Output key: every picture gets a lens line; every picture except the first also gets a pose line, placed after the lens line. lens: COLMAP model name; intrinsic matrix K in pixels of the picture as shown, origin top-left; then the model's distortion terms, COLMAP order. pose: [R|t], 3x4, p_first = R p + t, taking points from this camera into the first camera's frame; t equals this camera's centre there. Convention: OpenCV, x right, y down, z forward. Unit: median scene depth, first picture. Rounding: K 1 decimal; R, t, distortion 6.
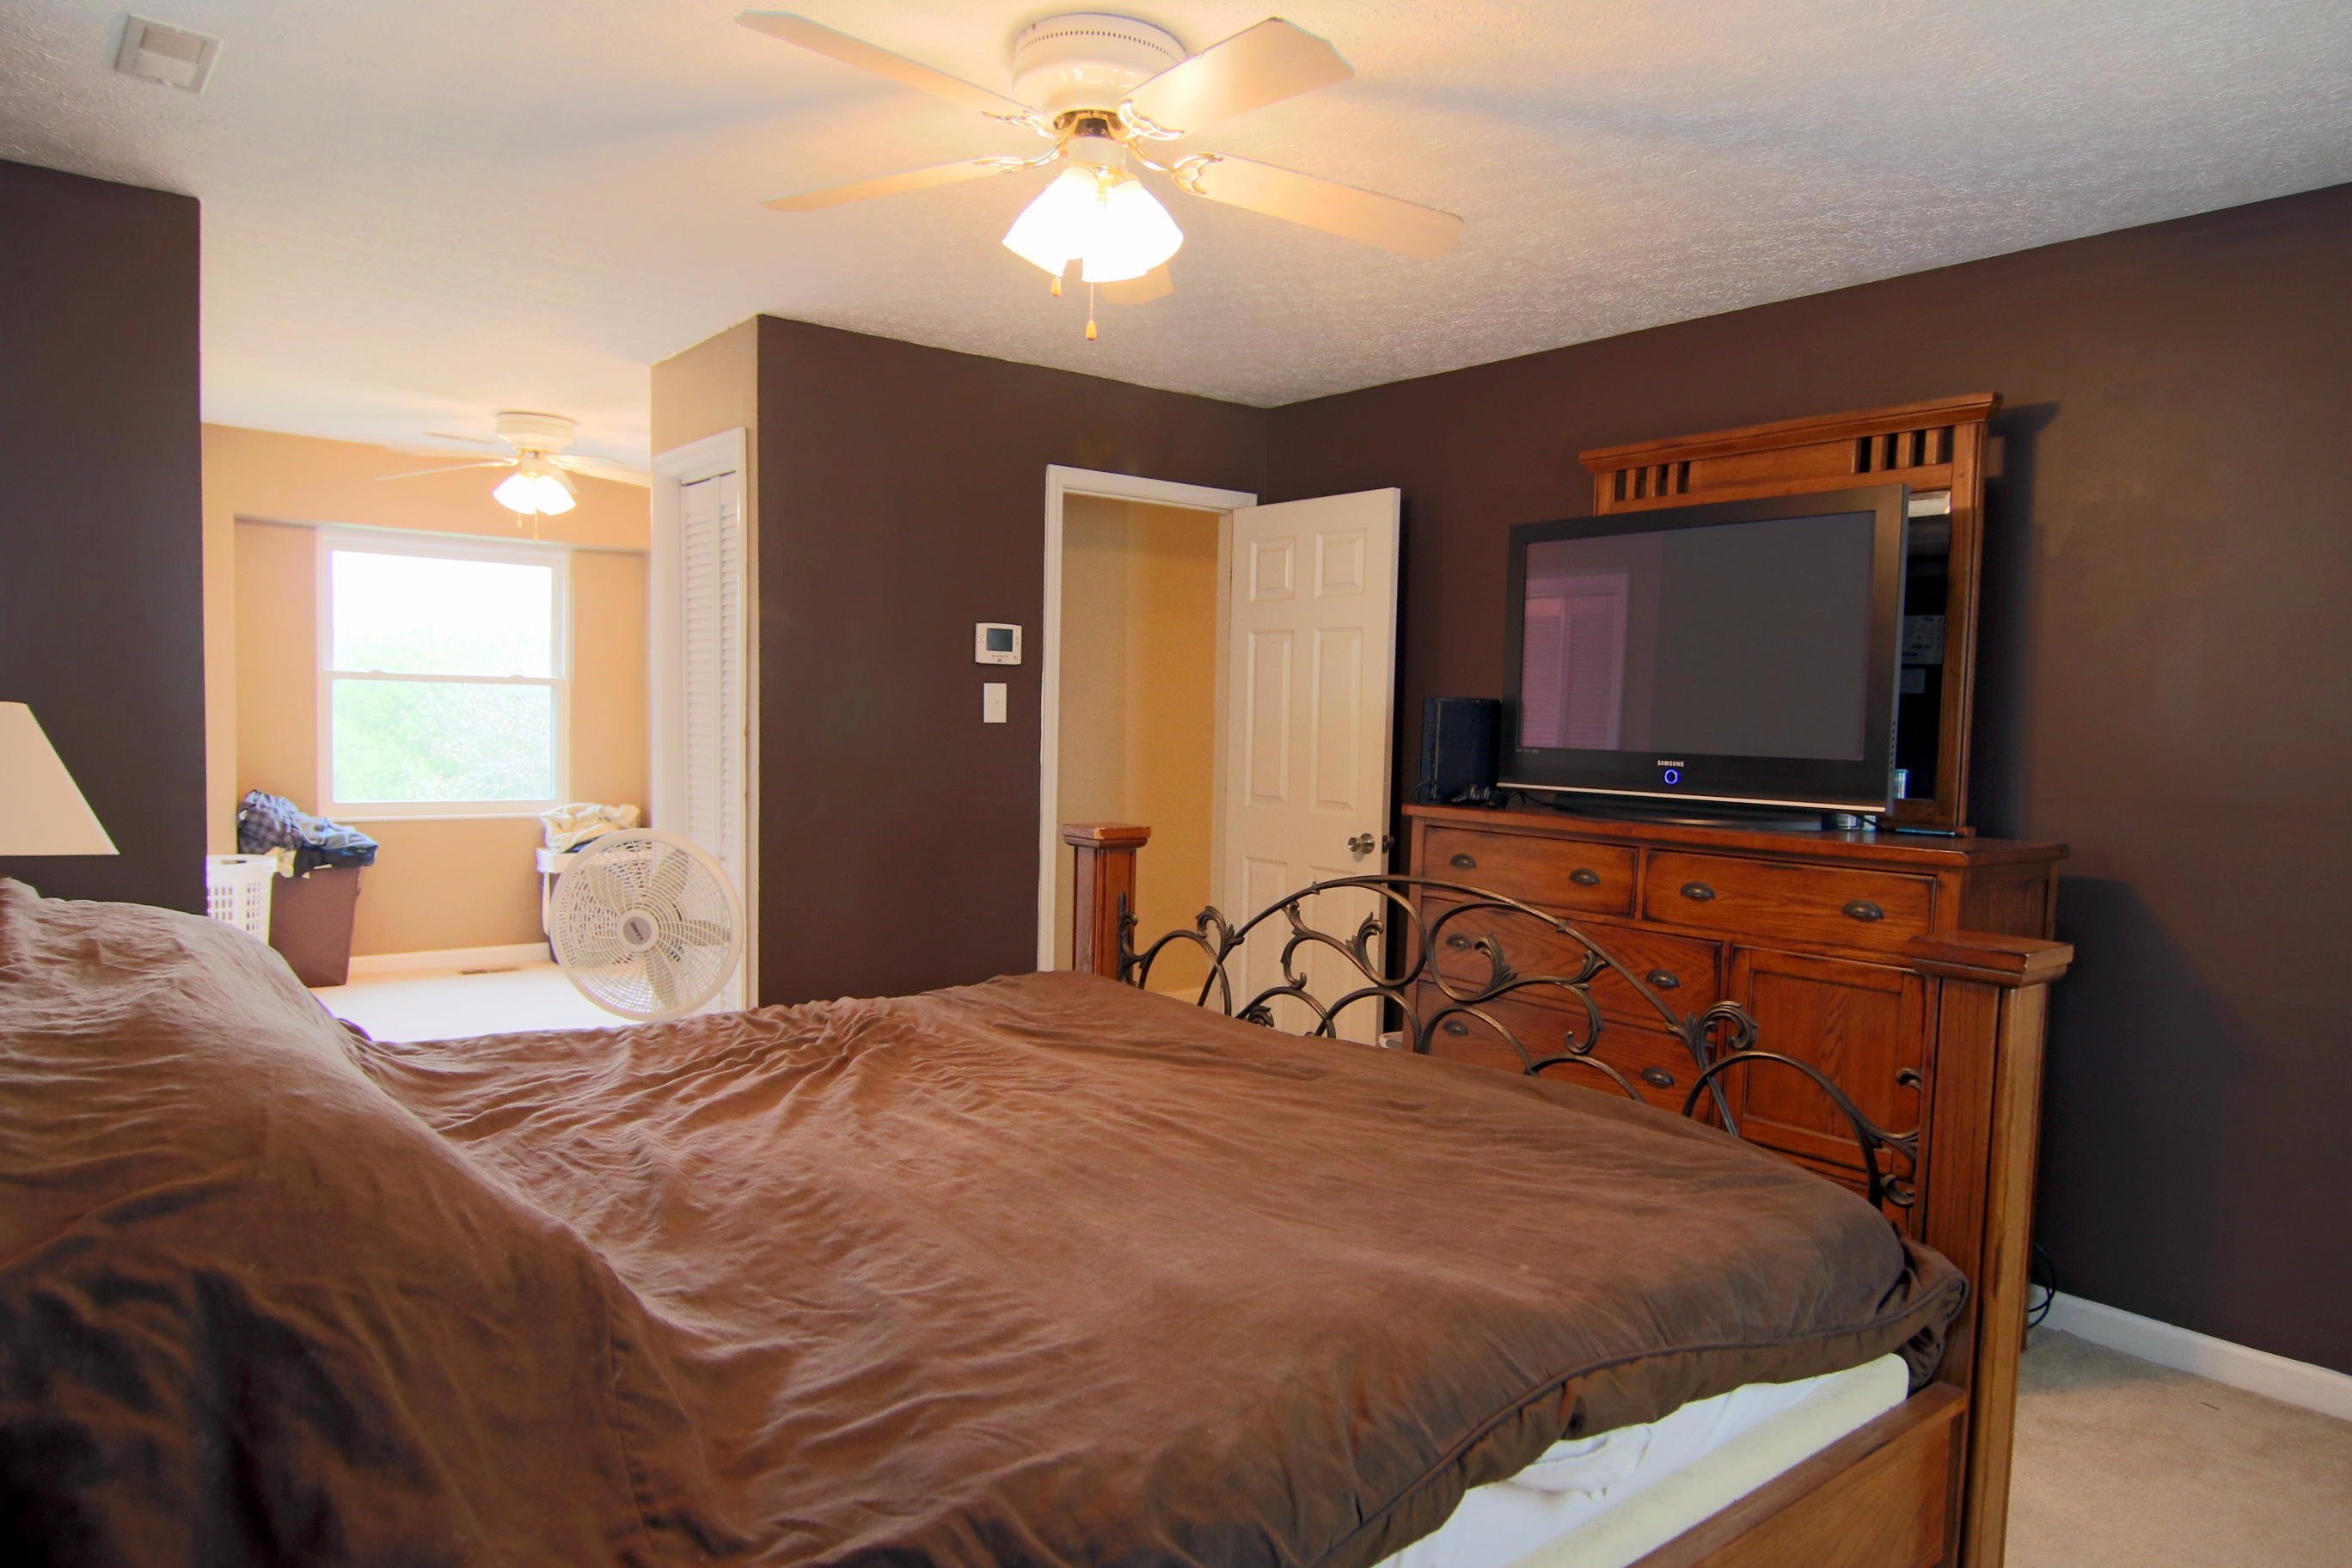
lens RADIAL K [[1433.2, 0, 1167.0], [0, 1433.2, 796.4], [0, 0, 1]] dist [-0.010766, -0.012500]
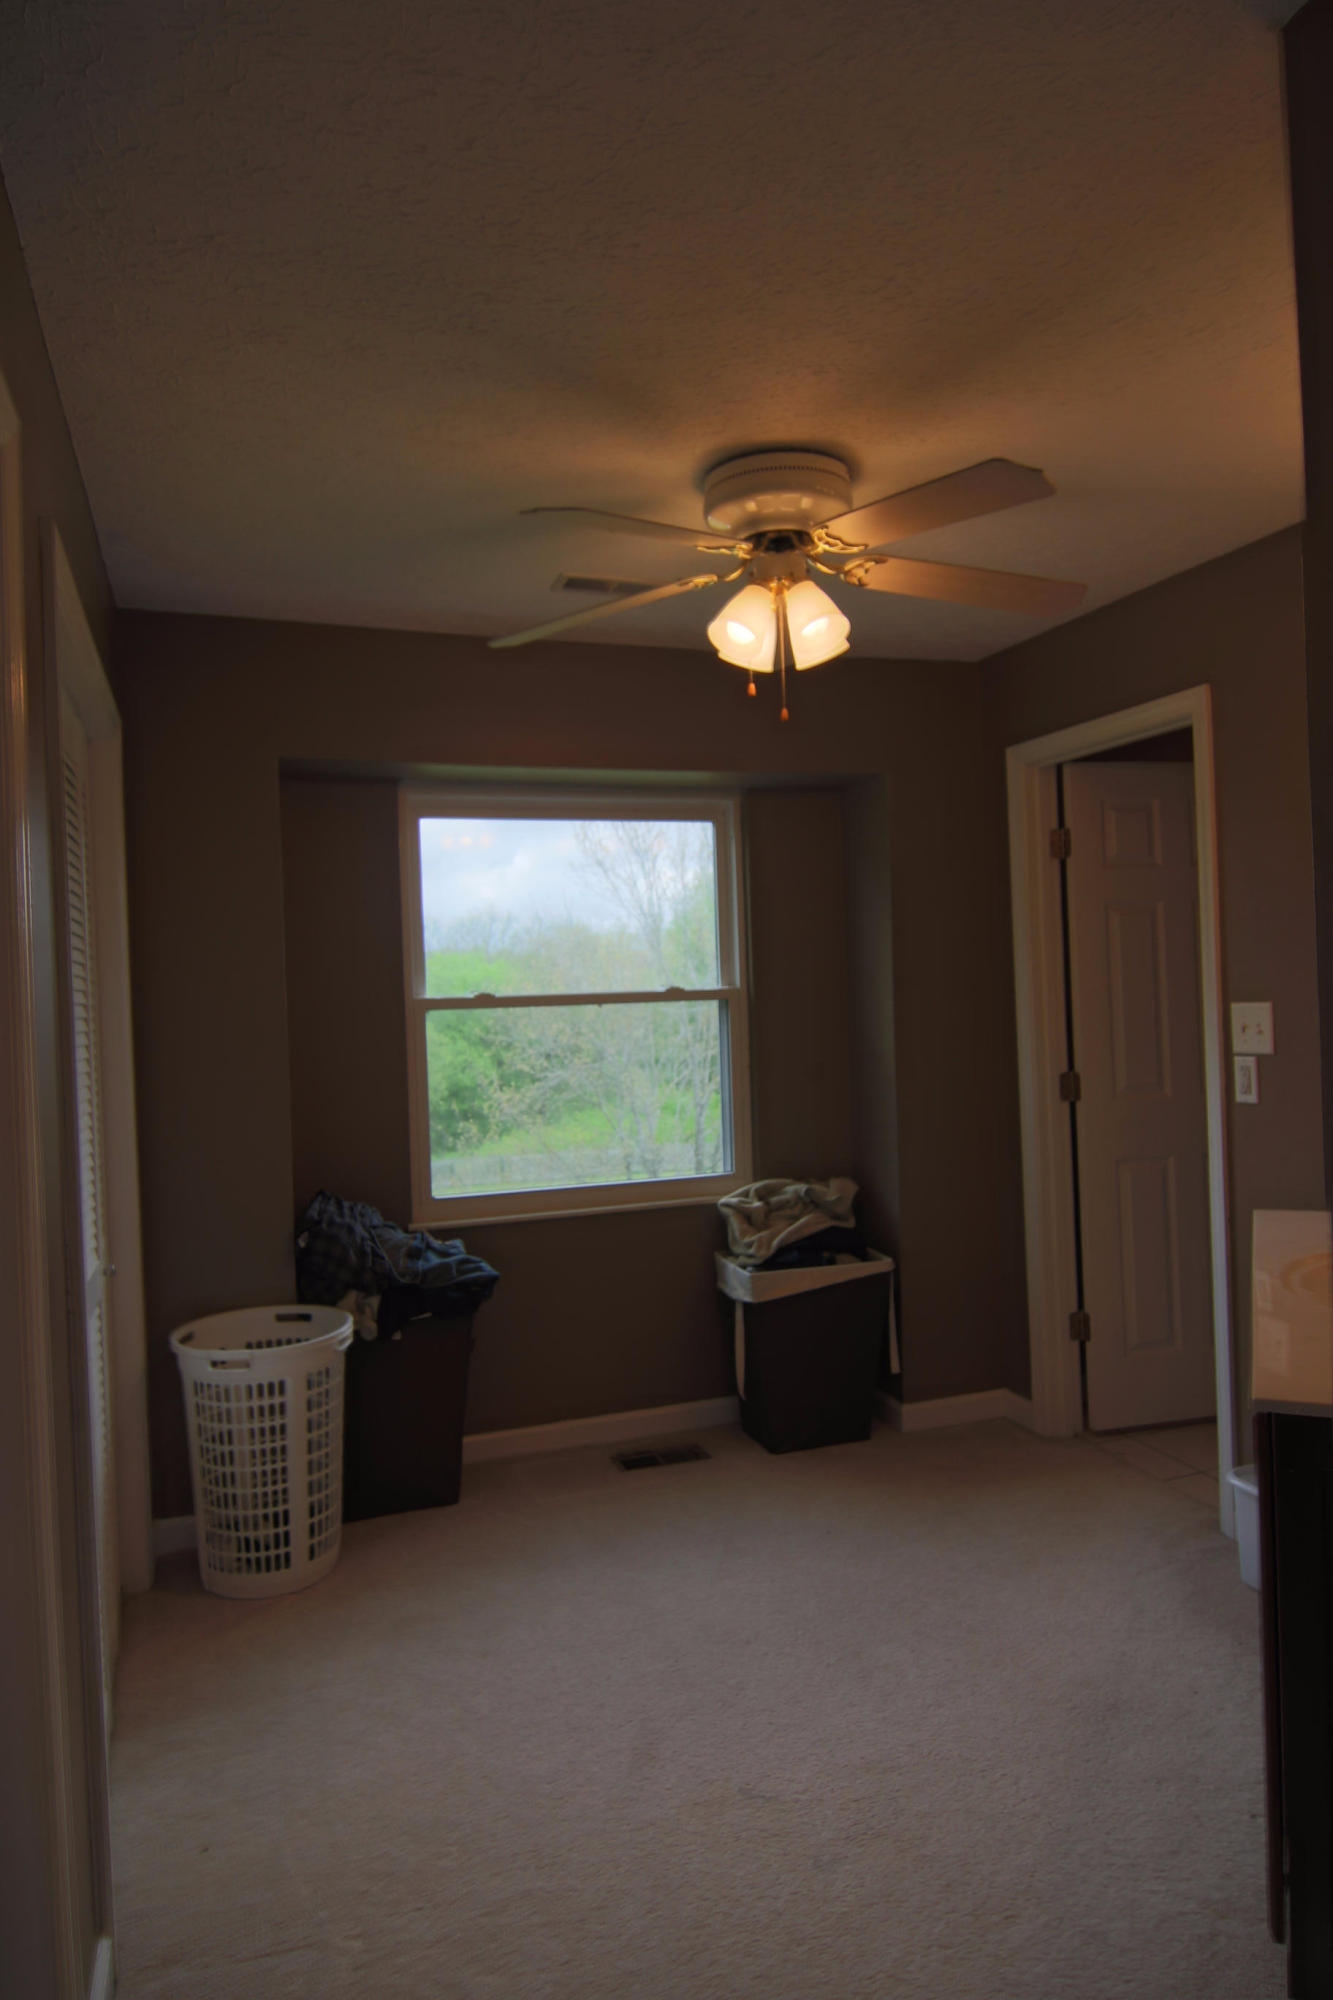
lens RADIAL K [[1218.7, 0, 666.5], [0, 1218.7, 1000.0], [0, 0, 1]] dist [-0.010766, -0.012500]
pose [[0.943774, -0.059071, -0.325272, -0.313548], [0.040313, 0.997128, -0.064115, -0.049187], [0.328125, 0.047397, 0.943445, 0.533631]]
